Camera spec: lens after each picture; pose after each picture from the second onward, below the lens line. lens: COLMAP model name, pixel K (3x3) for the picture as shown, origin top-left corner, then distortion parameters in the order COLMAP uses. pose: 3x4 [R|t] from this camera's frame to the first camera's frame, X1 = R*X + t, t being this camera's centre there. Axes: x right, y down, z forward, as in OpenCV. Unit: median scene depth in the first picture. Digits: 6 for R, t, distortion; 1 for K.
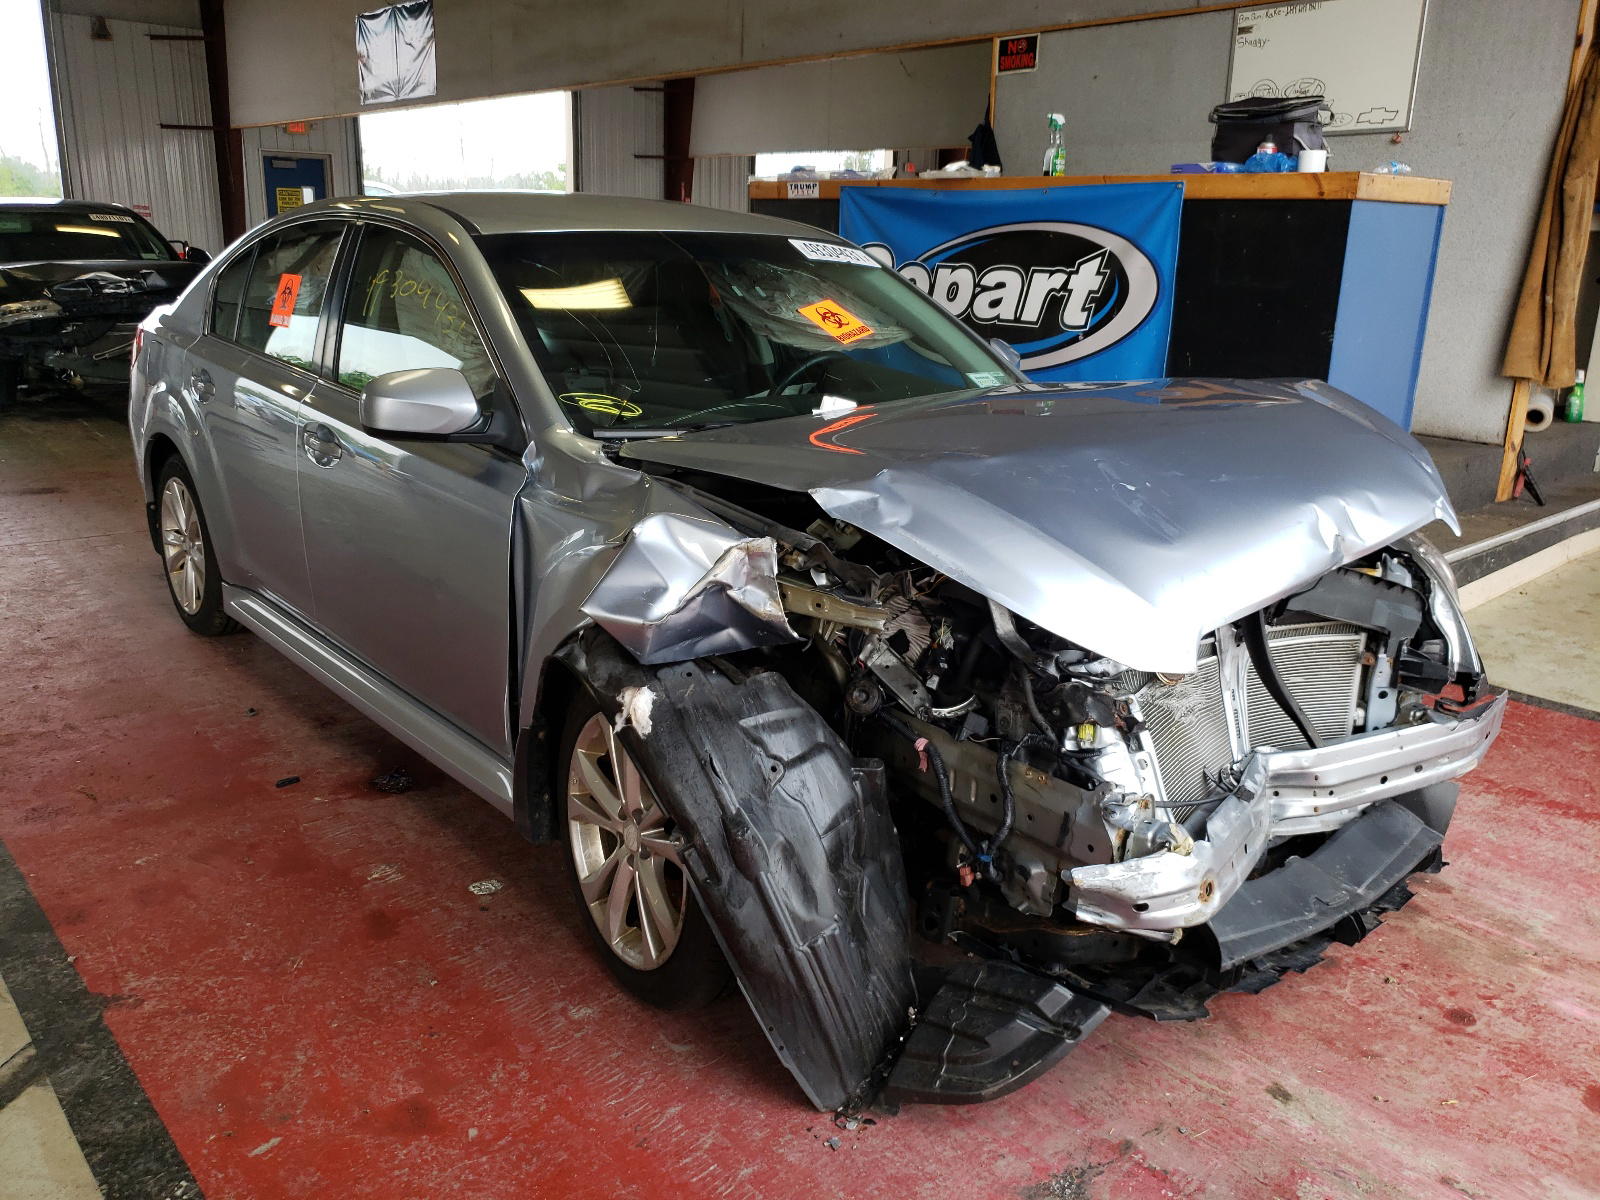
lens RADIAL K [[1239.8, 0, 754.9], [0, 1239.8, 583.7], [0, 0, 1]] dist [-0.024063, -0.007495]
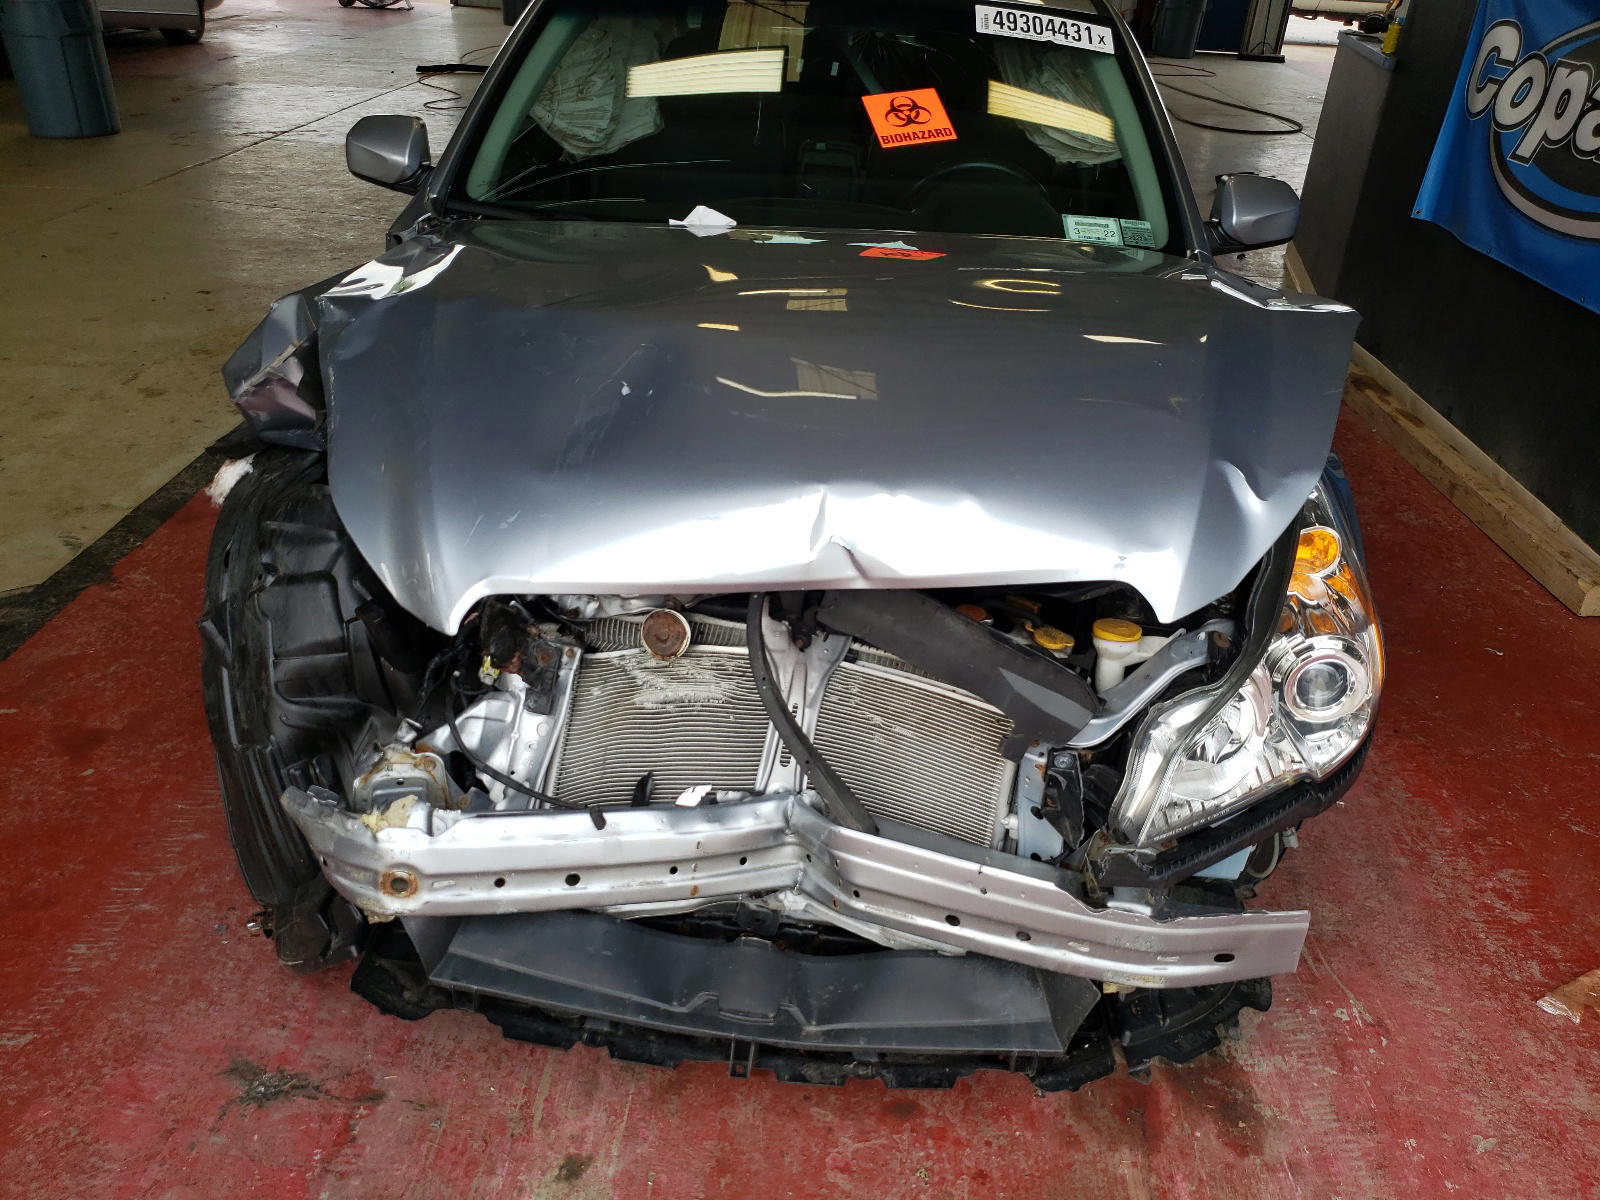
lens RADIAL K [[1256.8, 0, 800.0], [0, 1256.8, 600.0], [0, 0, 1]] dist [-0.006849, -0.012743]
pose [[0.738473, 0.345749, -0.578892, 0.799816], [-0.219046, 0.934976, 0.278994, -0.179996], [0.637712, -0.079225, 0.766190, 0.442420]]
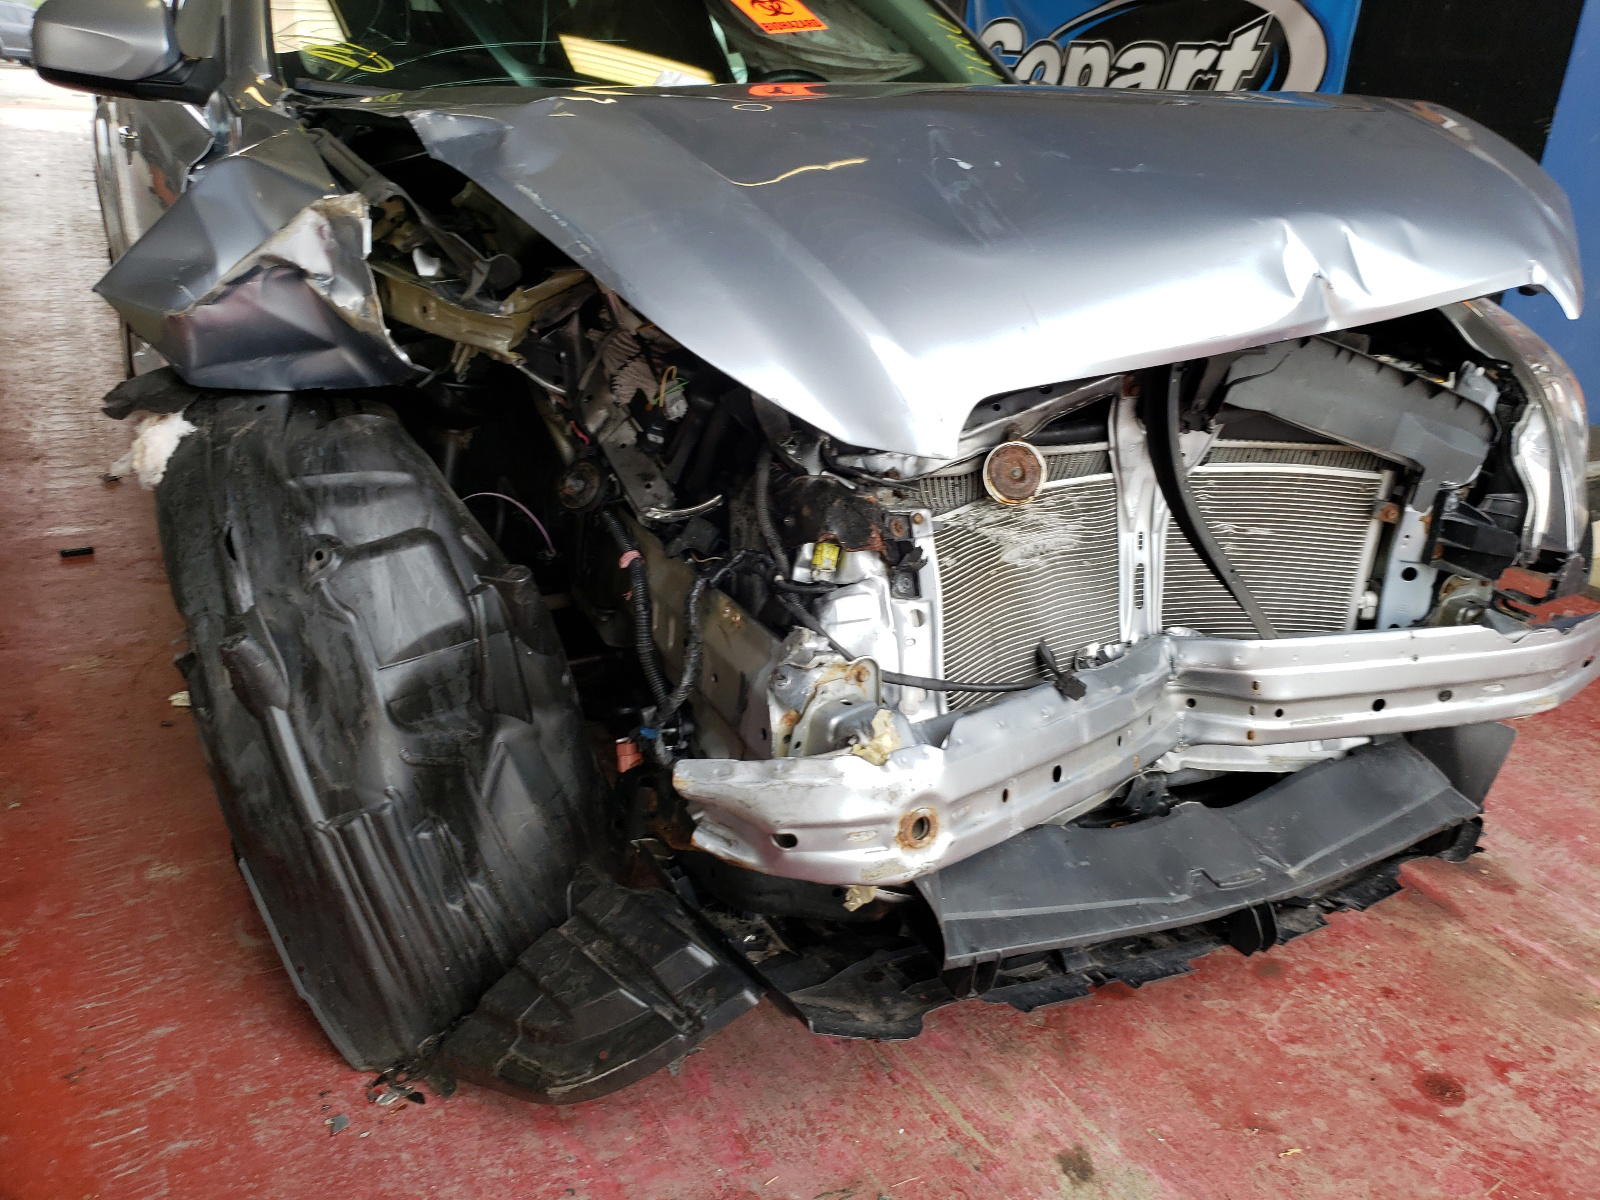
lens RADIAL K [[1256.8, 0, 800.0], [0, 1256.8, 600.0], [0, 0, 1]] dist [-0.006849, -0.012743]
pose [[0.984502, 0.112738, -0.134337, 0.306123], [-0.098114, 0.988973, 0.110931, 0.066179], [0.145361, -0.096031, 0.984707, 0.339542]]
